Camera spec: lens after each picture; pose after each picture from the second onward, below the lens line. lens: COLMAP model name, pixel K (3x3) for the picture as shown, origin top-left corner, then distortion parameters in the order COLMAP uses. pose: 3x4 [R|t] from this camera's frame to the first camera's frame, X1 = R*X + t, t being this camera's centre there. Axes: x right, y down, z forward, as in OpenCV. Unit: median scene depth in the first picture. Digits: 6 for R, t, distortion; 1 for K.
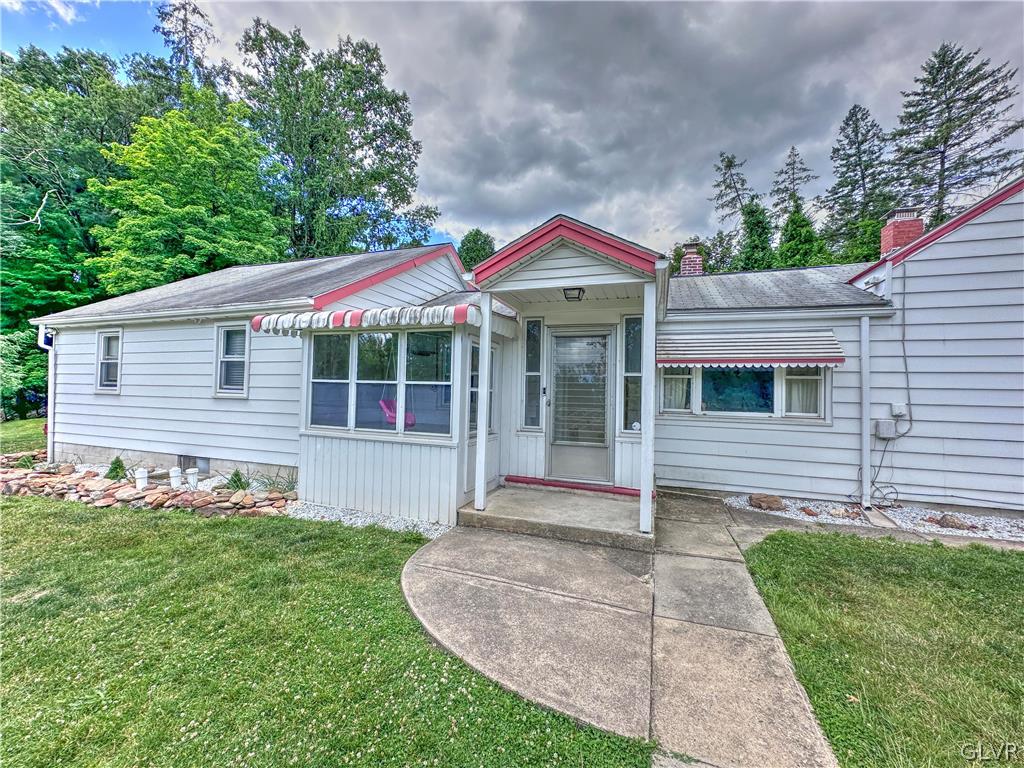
lens RADIAL K [[409.0, 0, 508.3], [0, 409.0, 383.0], [0, 0, 1]] dist [-0.003436, 0.001070]
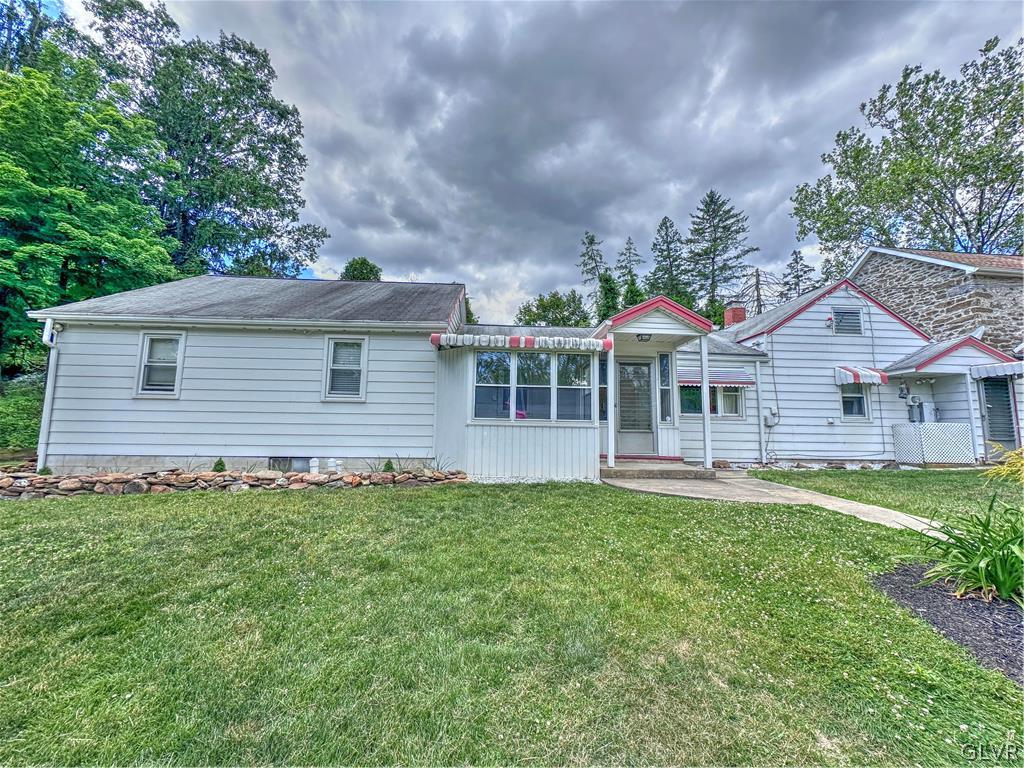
lens RADIAL K [[409.0, 0, 510.8], [0, 409.0, 383.8], [0, 0, 1]] dist [-0.003436, 0.001070]
pose [[0.922588, 0.036438, 0.384061, -0.598312], [-0.004515, 0.996481, -0.083697, 0.068977], [-0.385760, 0.075484, 0.919506, -0.187826]]
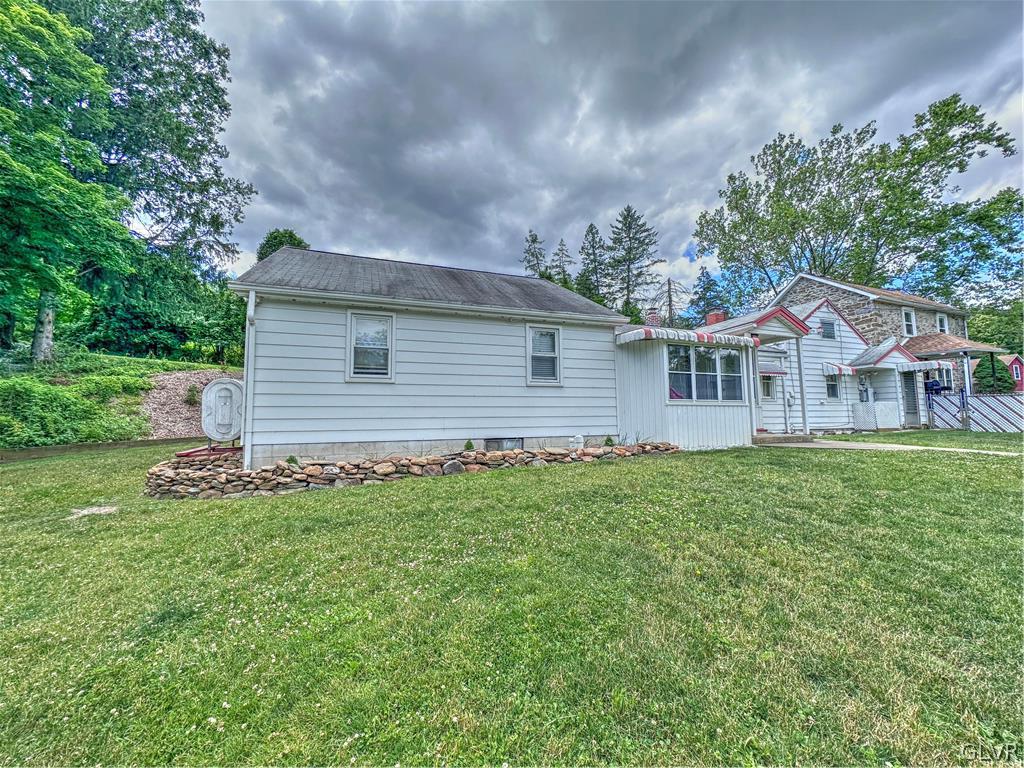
lens RADIAL K [[409.0, 0, 509.1], [0, 409.0, 382.1], [0, 0, 1]] dist [-0.003436, 0.001070]
pose [[0.768804, 0.032923, 0.638637, -1.341310], [0.010227, 0.997913, -0.063756, 0.088184], [-0.639403, 0.055547, 0.766862, 0.110968]]
